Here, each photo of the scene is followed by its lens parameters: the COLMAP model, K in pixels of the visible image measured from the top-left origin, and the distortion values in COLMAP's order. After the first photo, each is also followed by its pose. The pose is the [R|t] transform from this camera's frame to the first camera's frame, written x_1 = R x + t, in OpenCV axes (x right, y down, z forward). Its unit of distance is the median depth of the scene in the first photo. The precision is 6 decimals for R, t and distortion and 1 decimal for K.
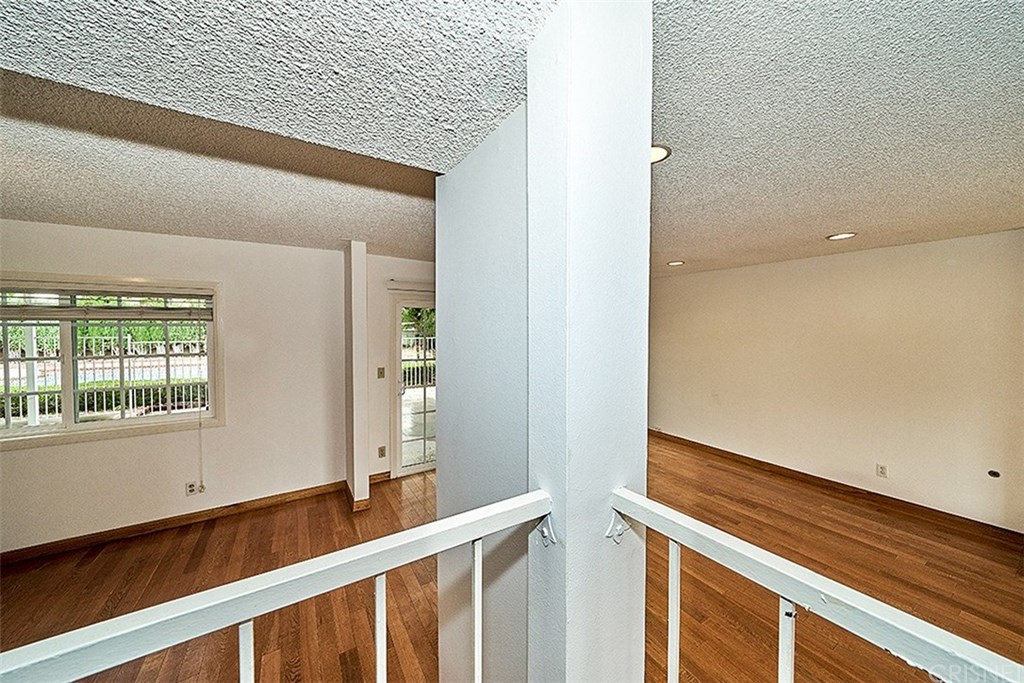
lens RADIAL K [[363.4, 0, 509.0], [0, 363.4, 337.8], [0, 0, 1]] dist [0.000585, -0.001021]
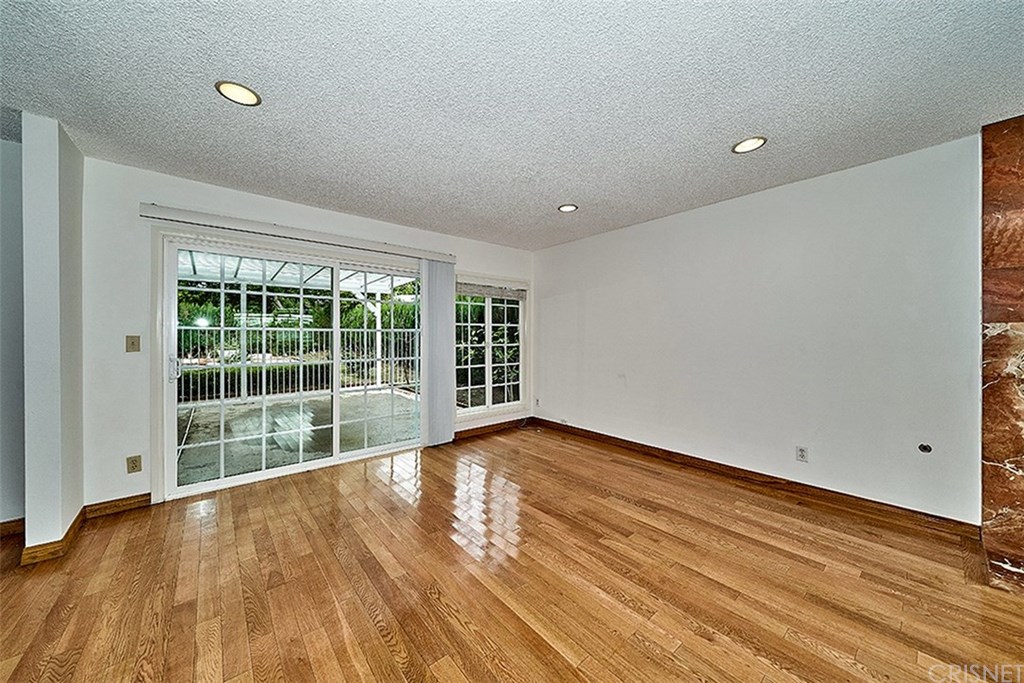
lens RADIAL K [[363.4, 0, 511.9], [0, 363.4, 336.1], [0, 0, 1]] dist [0.000585, -0.001021]
pose [[0.990064, -0.004078, 0.140557, 0.269339], [0.008559, 0.999474, -0.031291, 0.121832], [-0.140355, 0.032183, 0.989578, 0.274051]]
